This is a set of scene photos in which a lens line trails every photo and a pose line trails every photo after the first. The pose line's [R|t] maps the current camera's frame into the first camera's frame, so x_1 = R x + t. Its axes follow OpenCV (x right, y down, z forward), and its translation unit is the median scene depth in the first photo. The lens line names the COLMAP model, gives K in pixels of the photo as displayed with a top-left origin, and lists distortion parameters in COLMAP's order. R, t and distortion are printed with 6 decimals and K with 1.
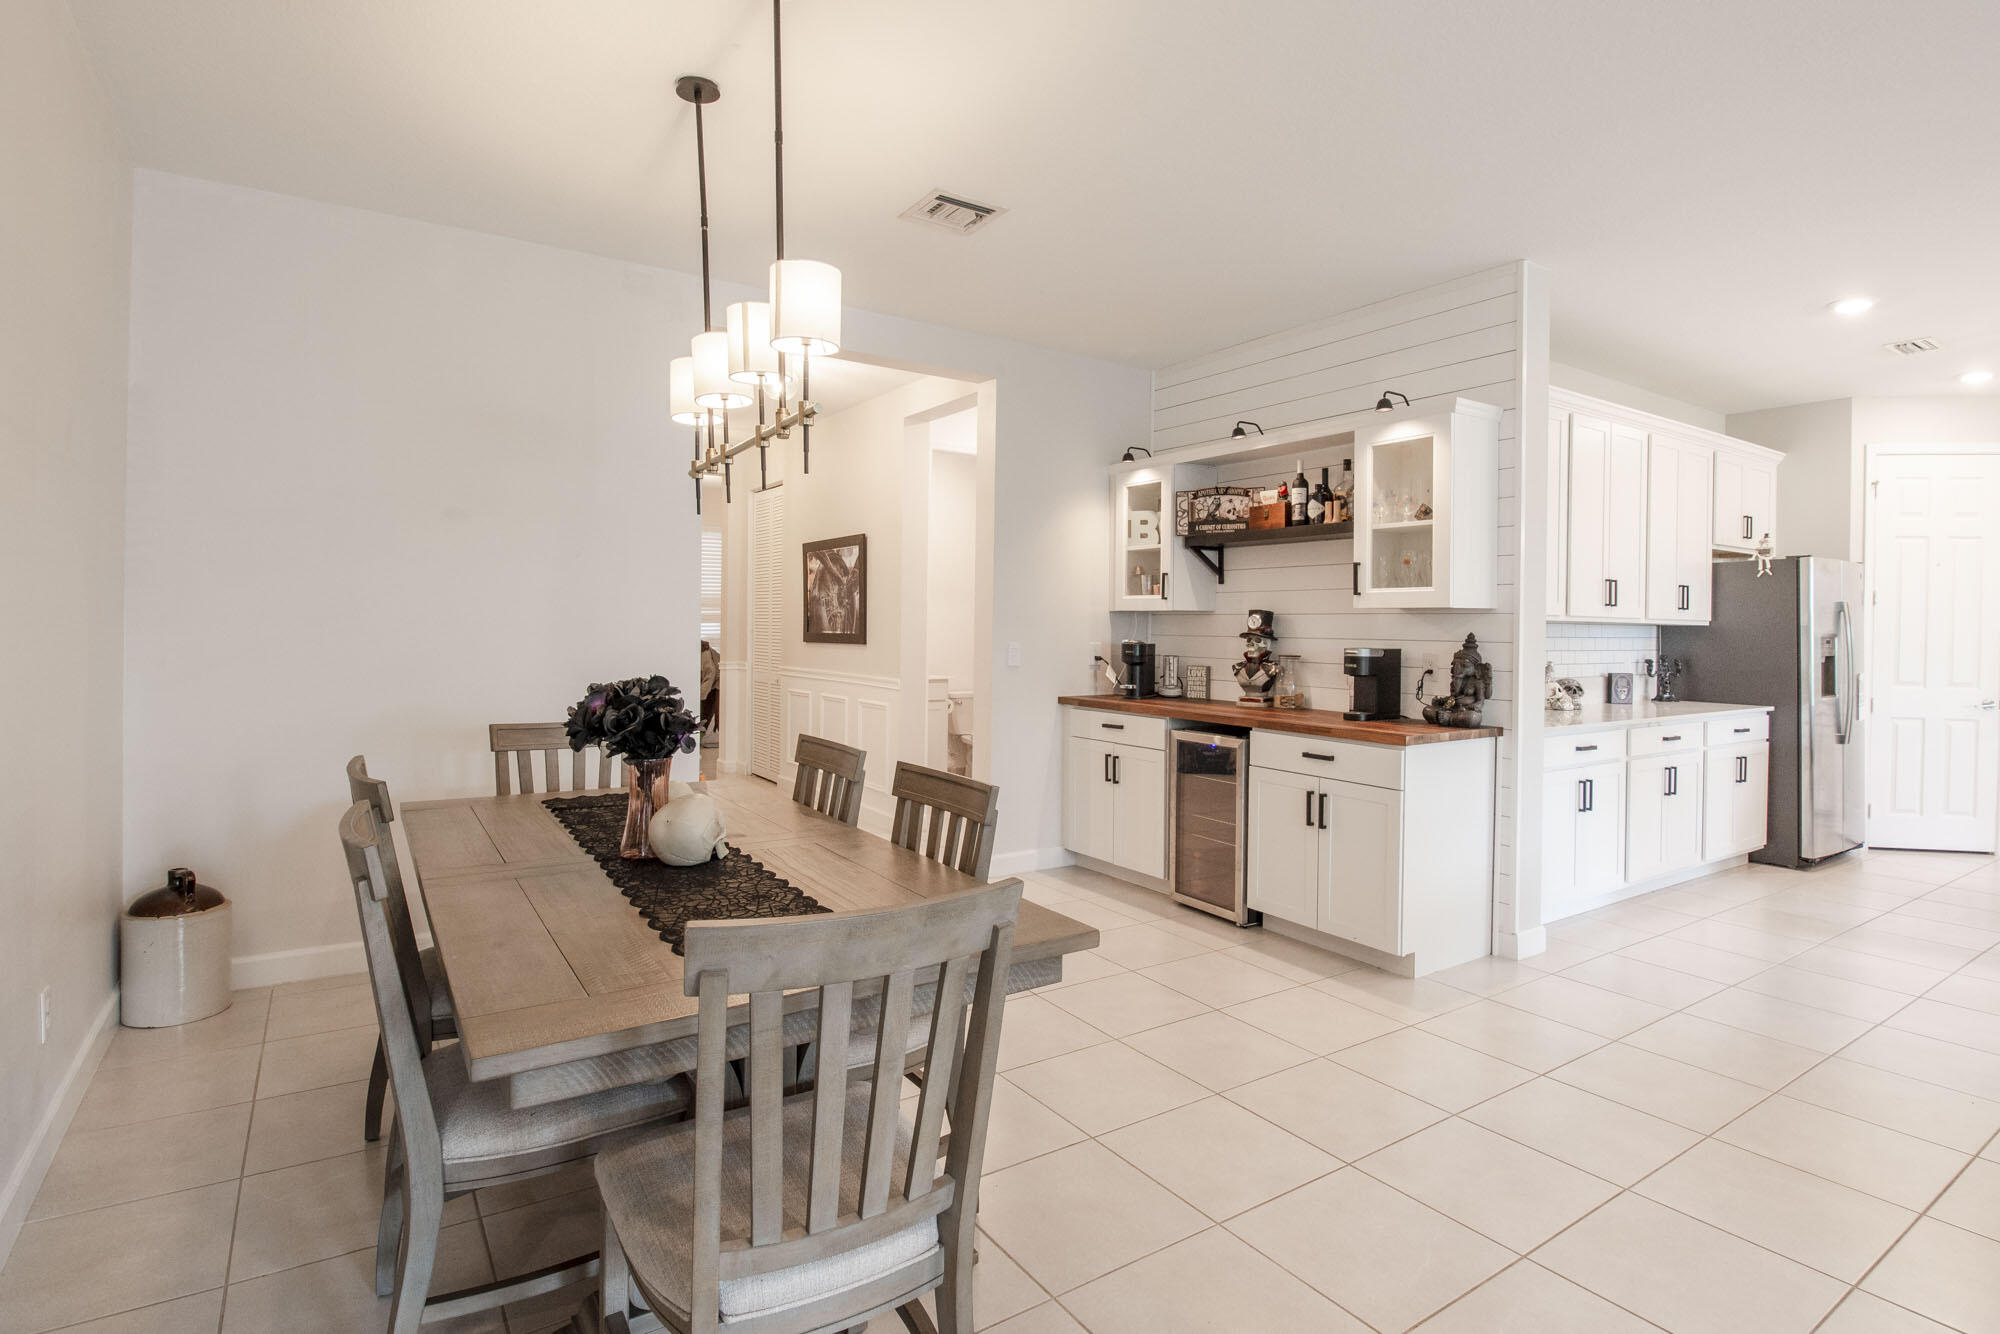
lens RADIAL K [[976.8, 0, 1035.5], [0, 976.8, 631.5], [0, 0, 1]] dist [-0.011383, -0.002150]
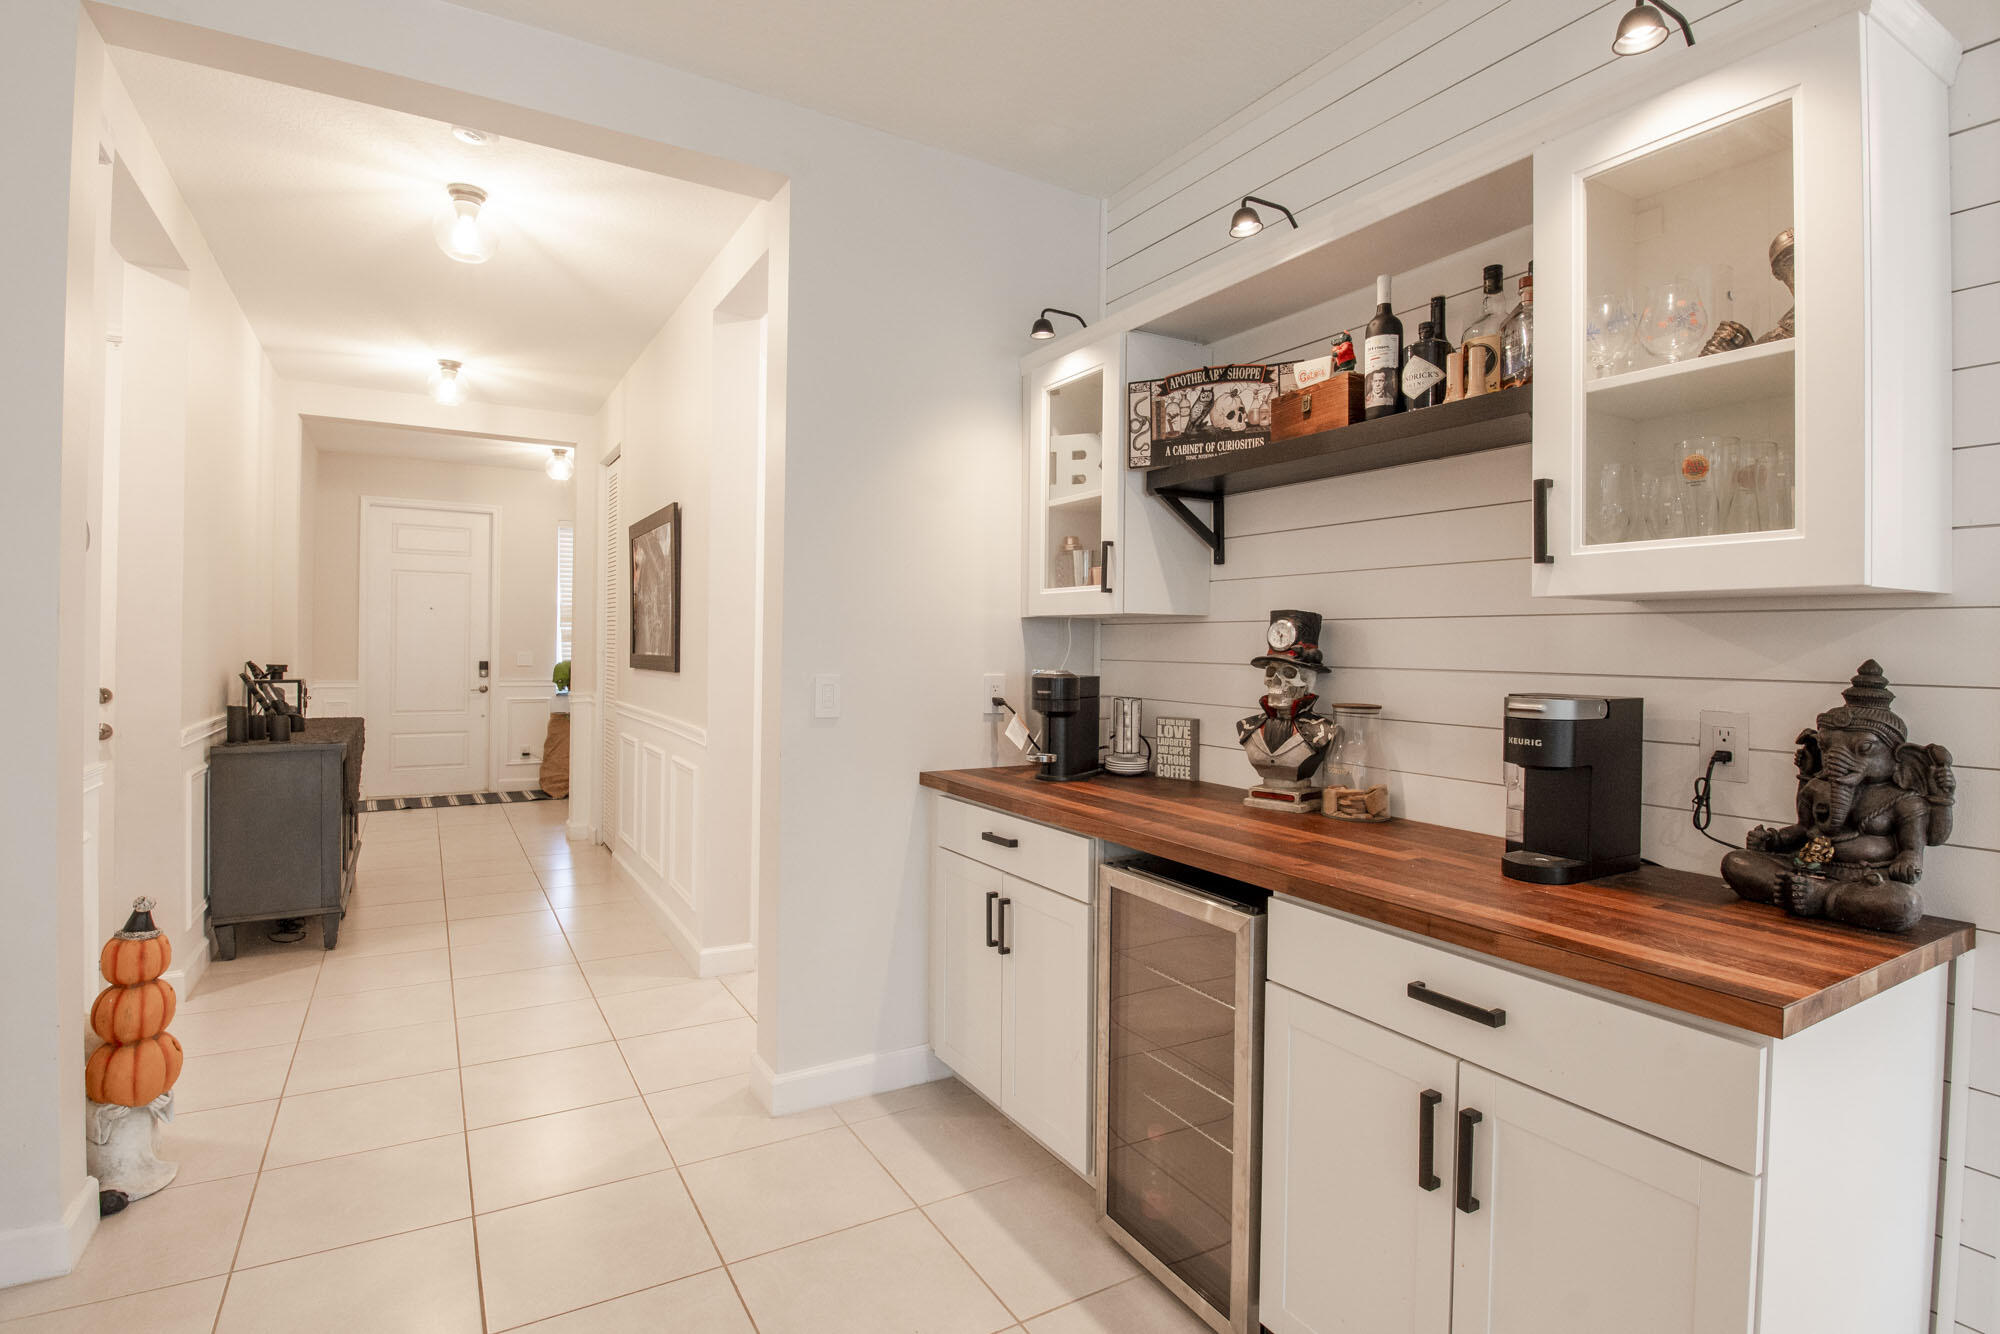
lens RADIAL K [[976.8, 0, 996.5], [0, 976.8, 651.9], [0, 0, 1]] dist [-0.011383, -0.002150]
pose [[0.997431, -0.000194, -0.071638, 0.134029], [0.000309, 0.999999, 0.001602, -0.002241], [0.071637, -0.001620, 0.997429, 0.576844]]
